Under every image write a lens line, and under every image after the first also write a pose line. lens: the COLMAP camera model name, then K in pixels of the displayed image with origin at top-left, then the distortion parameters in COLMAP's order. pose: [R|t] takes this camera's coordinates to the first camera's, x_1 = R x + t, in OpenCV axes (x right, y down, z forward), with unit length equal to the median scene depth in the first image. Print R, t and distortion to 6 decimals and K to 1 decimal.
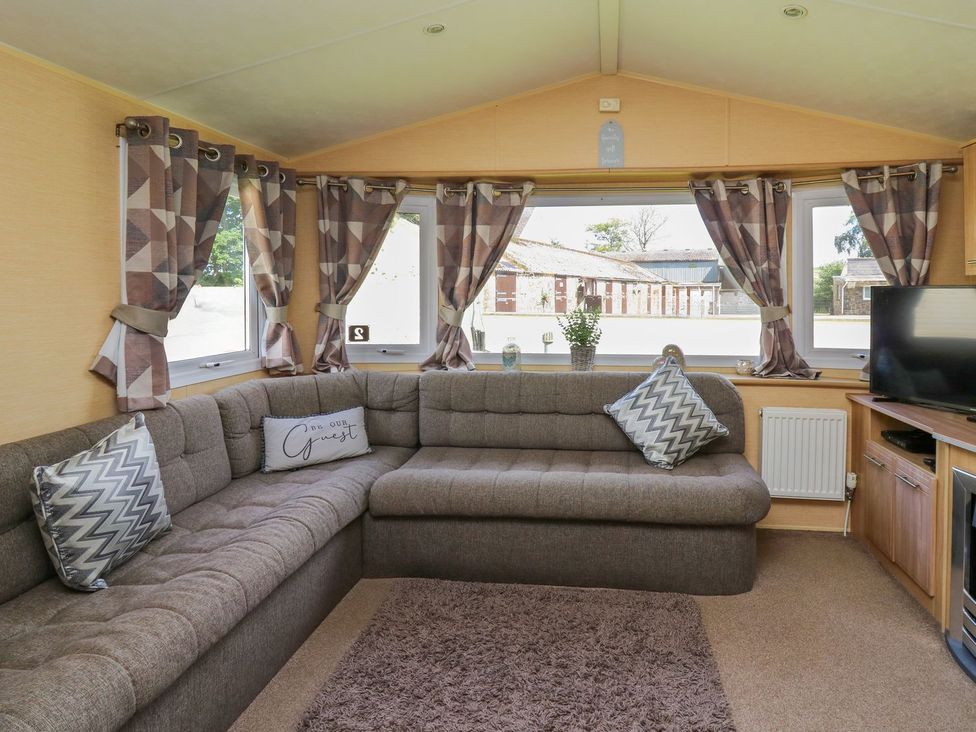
lens RADIAL K [[597.8, 0, 515.0], [0, 597.8, 299.1], [0, 0, 1]] dist [-0.006013, -0.007708]
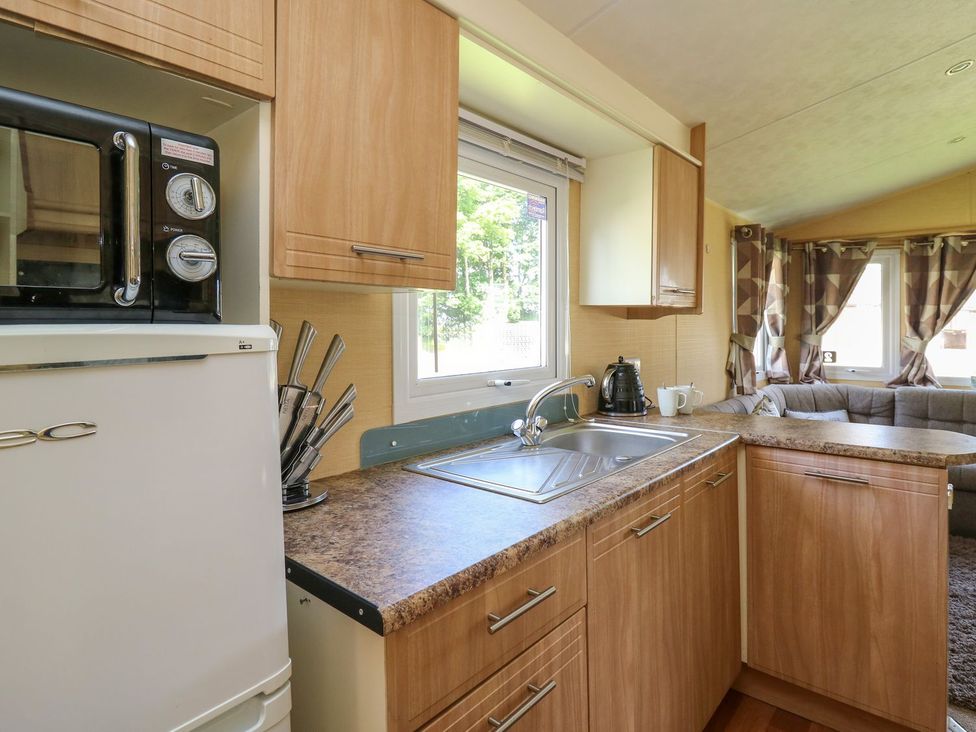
lens RADIAL K [[534.3, 0, 493.7], [0, 534.3, 325.9], [0, 0, 1]] dist [-0.009512, -0.007432]
pose [[0.823352, -0.002879, -0.567524, -0.227036], [-0.004245, 0.999928, -0.011232, 0.005250], [0.567515, 0.011657, 0.823280, -0.448741]]
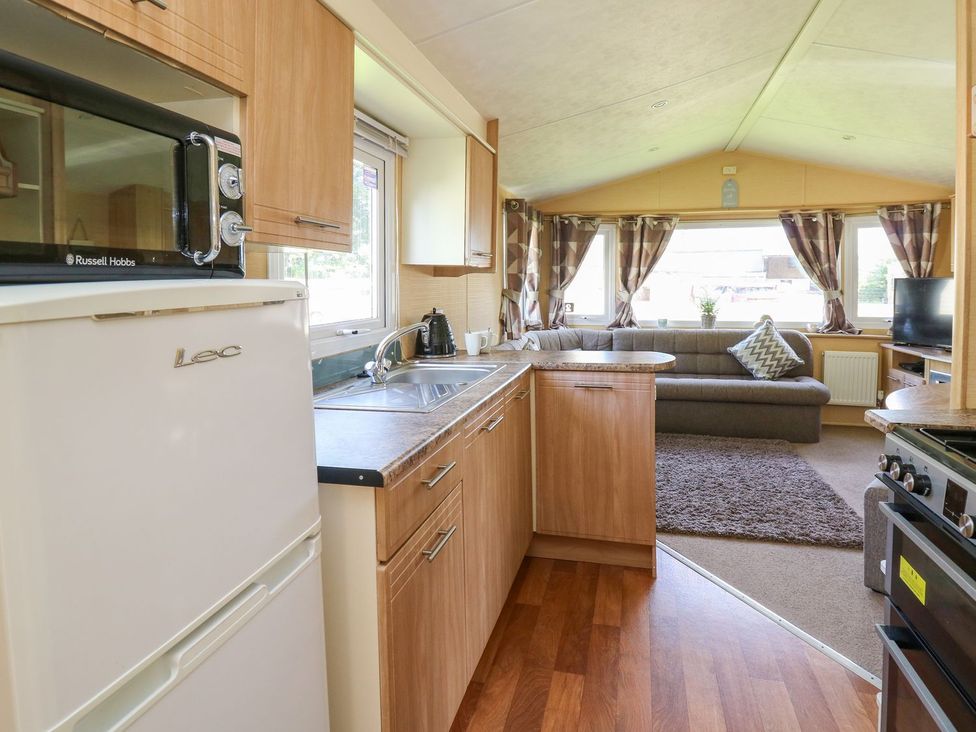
lens RADIAL K [[554.3, 0, 504.5], [0, 554.3, 299.3], [0, 0, 1]] dist [-0.002947, -0.021762]
pose [[0.992093, 0.000316, -0.125507, -0.272587], [0.001820, 0.999856, 0.016899, 0.008815], [0.125495, -0.016994, 0.991949, -0.624706]]
